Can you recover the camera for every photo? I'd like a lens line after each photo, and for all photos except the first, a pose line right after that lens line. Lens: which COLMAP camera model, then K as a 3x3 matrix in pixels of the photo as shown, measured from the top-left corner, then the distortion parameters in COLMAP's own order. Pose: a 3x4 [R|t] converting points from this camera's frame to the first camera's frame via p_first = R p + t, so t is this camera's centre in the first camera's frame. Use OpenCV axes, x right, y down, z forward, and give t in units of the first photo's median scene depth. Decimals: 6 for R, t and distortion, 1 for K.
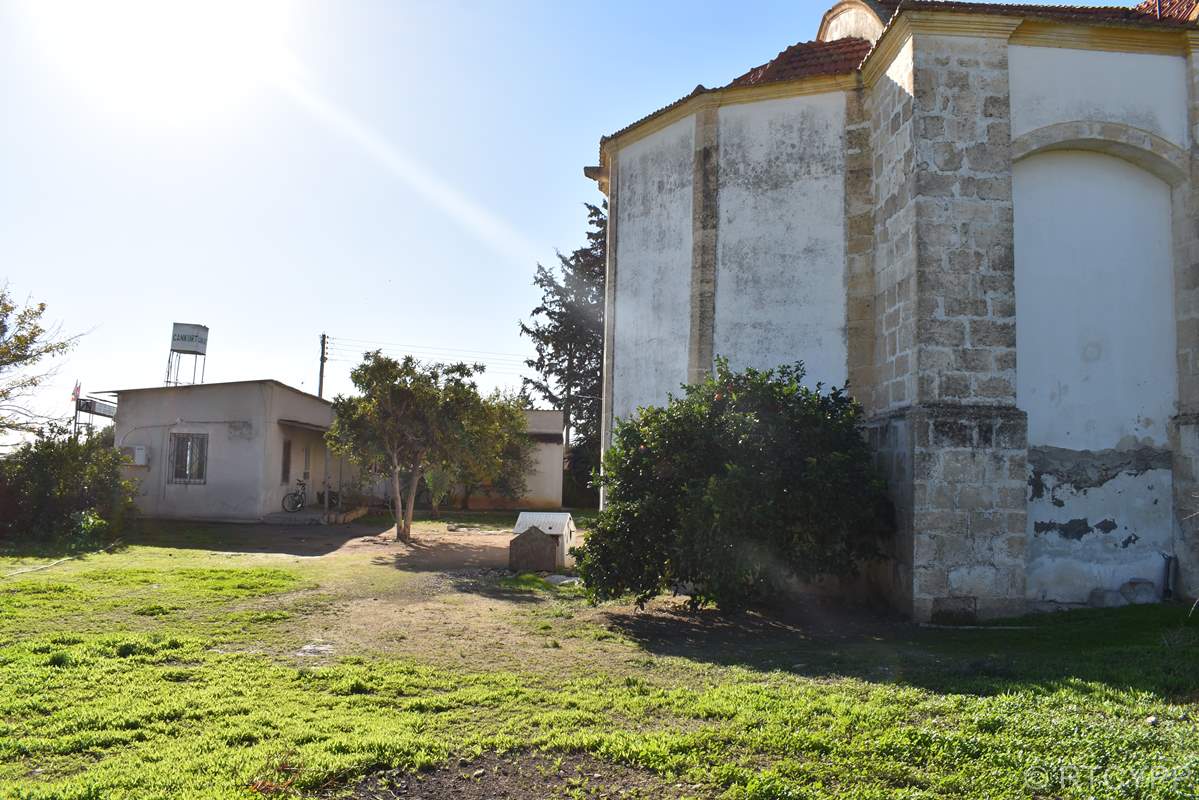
lens RADIAL K [[940.0, 0, 599.5], [0, 940.0, 400.0], [0, 0, 1]] dist [-0.093658, 0.011536]
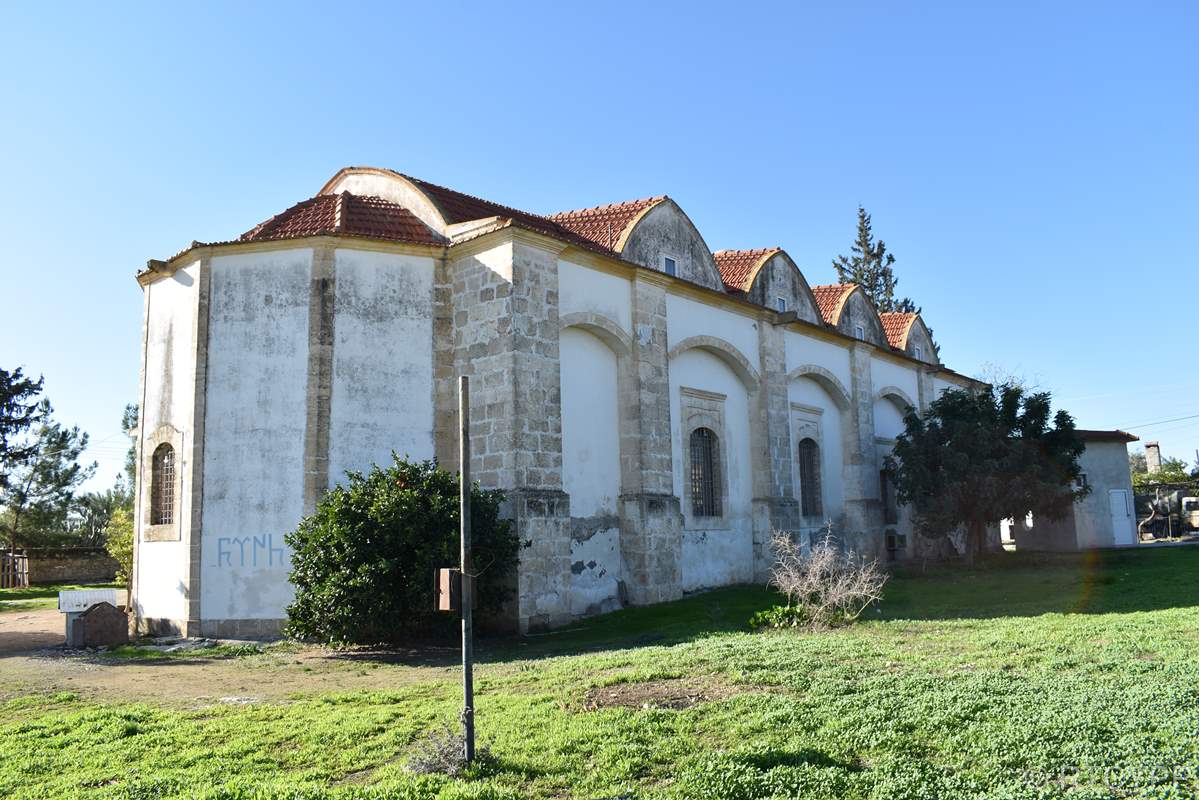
lens RADIAL K [[940.0, 0, 599.5], [0, 940.0, 400.0], [0, 0, 1]] dist [-0.093658, 0.011536]
pose [[0.654358, 0.069939, 0.752943, -0.616461], [-0.012916, 0.996602, -0.081347, -0.014601], [-0.756074, 0.043505, 0.653038, -0.087617]]
